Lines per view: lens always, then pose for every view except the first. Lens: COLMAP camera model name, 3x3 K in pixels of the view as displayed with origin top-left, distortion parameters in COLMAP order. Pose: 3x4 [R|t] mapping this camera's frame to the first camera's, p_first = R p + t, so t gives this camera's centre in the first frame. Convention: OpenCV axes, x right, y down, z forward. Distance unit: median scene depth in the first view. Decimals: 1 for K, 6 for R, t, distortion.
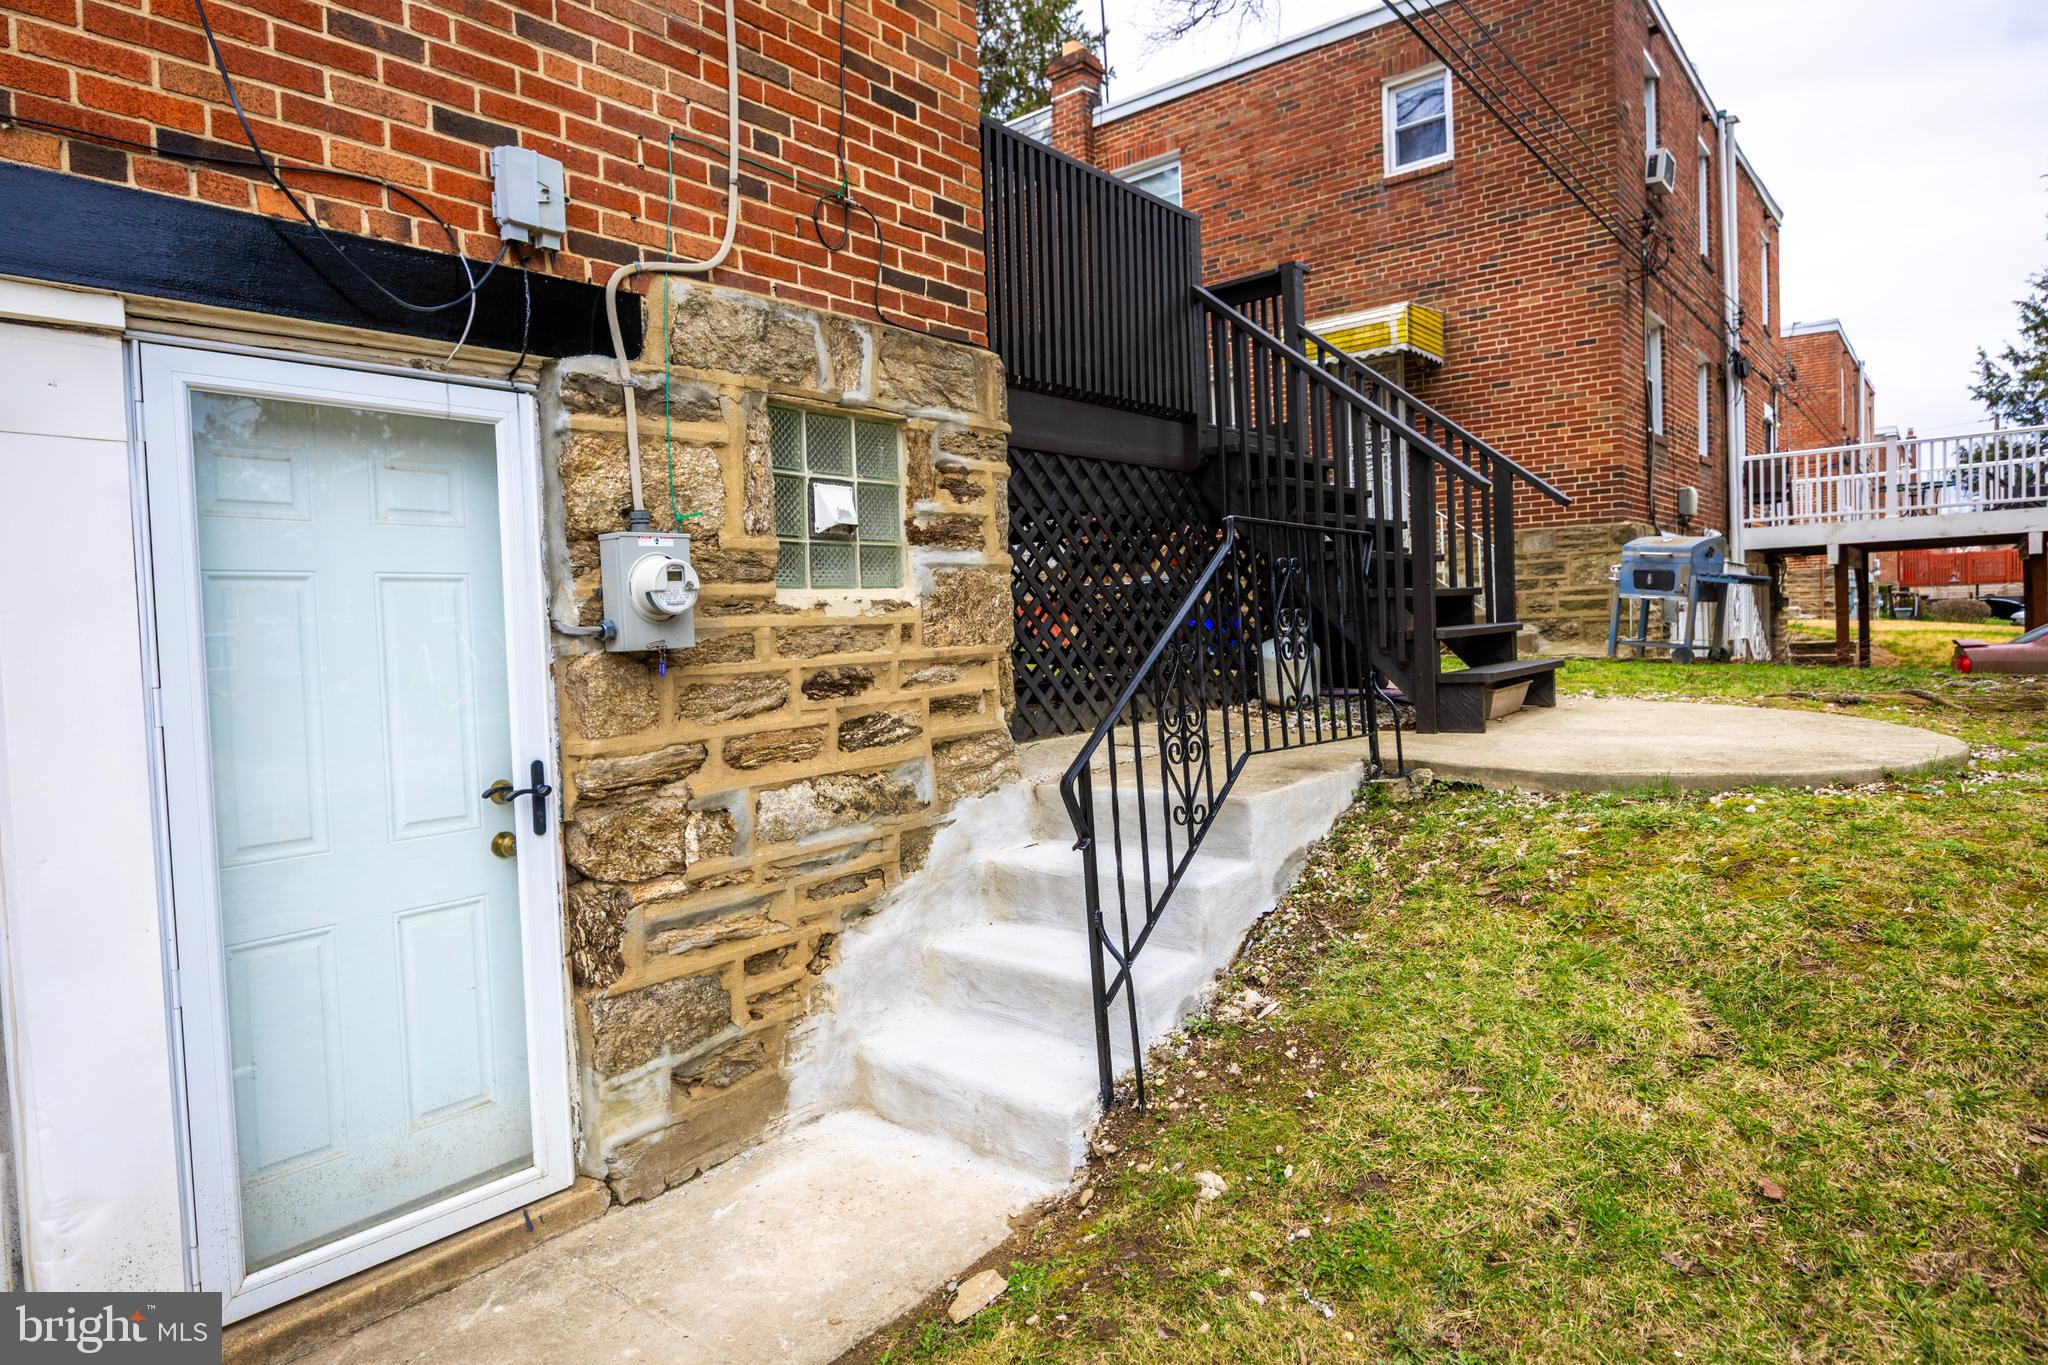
lens RADIAL K [[1160.5, 0, 1022.7], [0, 1160.5, 670.9], [0, 0, 1]] dist [-0.011061, 0.001881]
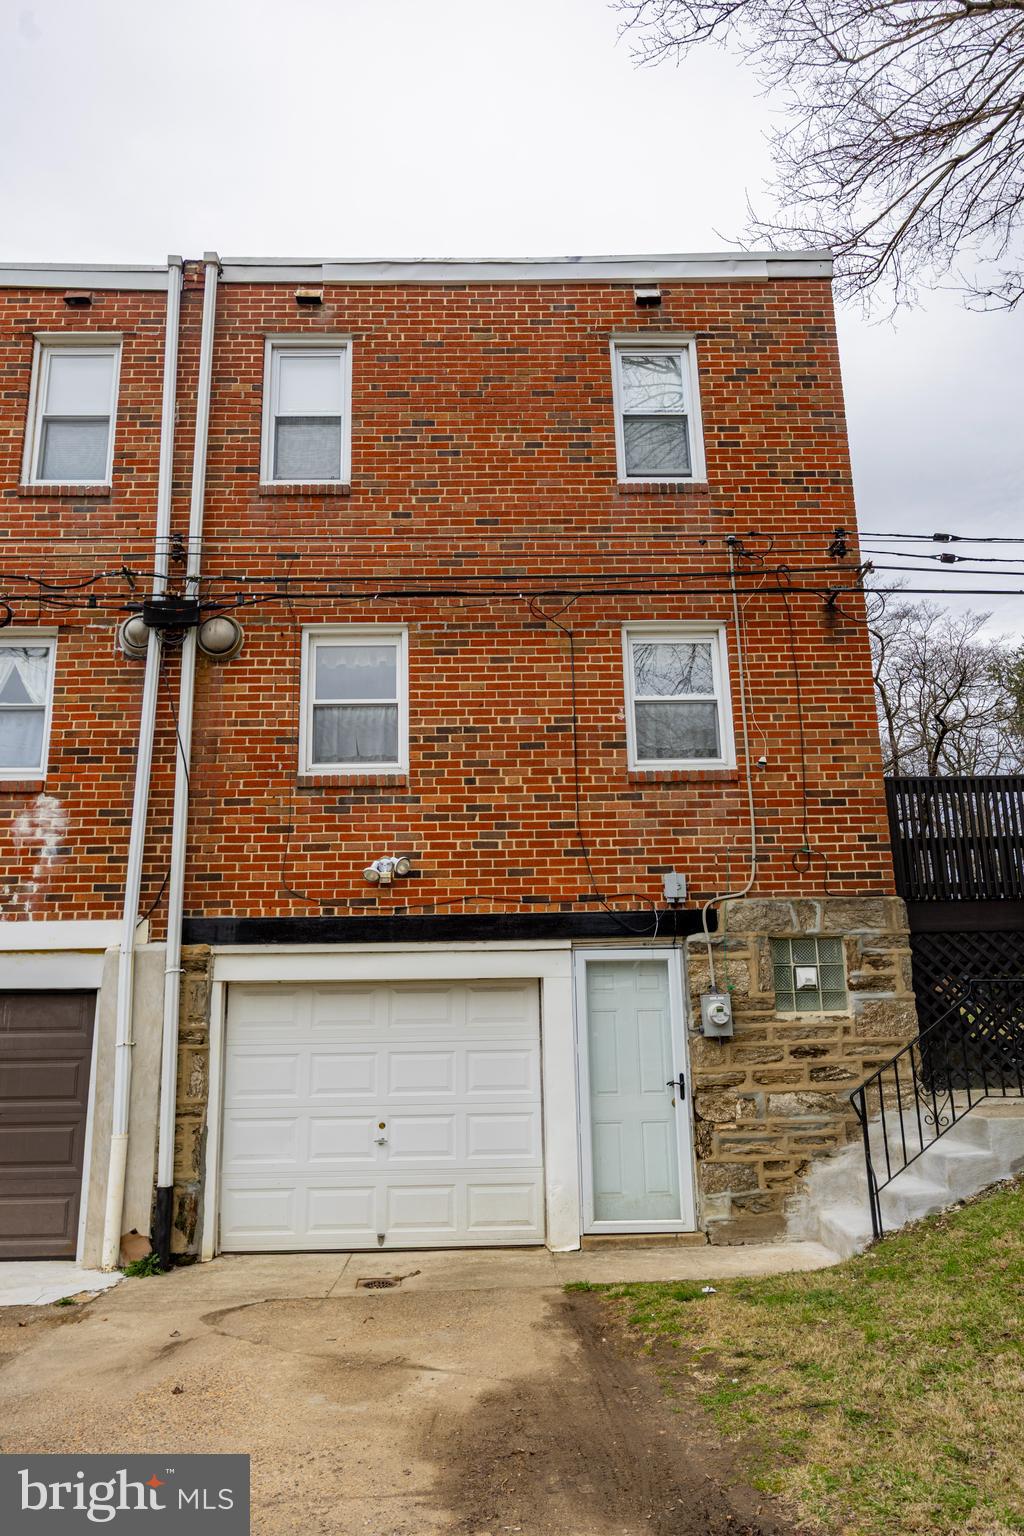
lens RADIAL K [[1048.6, 0, 509.3], [0, 1048.6, 766.2], [0, 0, 1]] dist [-0.005737, -0.001269]
pose [[0.666776, -0.148876, -0.730237, 1.186775], [-0.032836, 0.973024, -0.228356, -0.052854], [0.744534, 0.176240, 0.643901, -1.041781]]
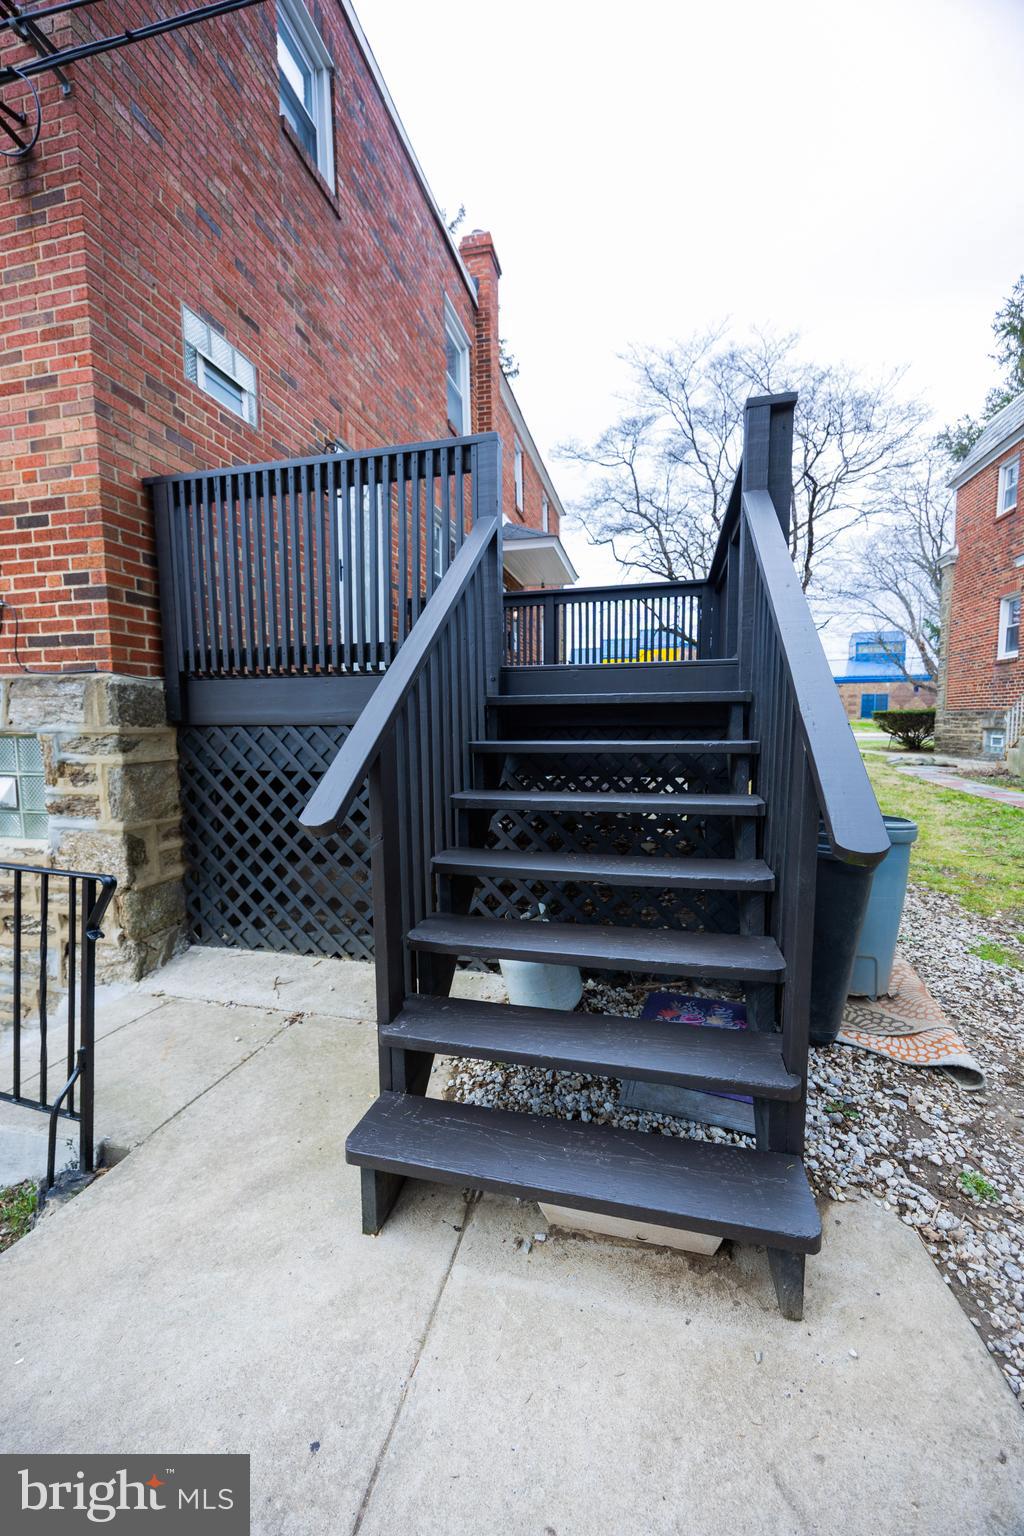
lens RADIAL K [[588.5, 0, 512.4], [0, 588.5, 778.4], [0, 0, 1]] dist [-0.001009, -0.000073]
pose [[0.435342, 0.116260, -0.892727, 1.004232], [-0.050235, 0.993219, 0.104849, -0.311182], [0.898863, -0.000799, 0.438230, 1.400570]]
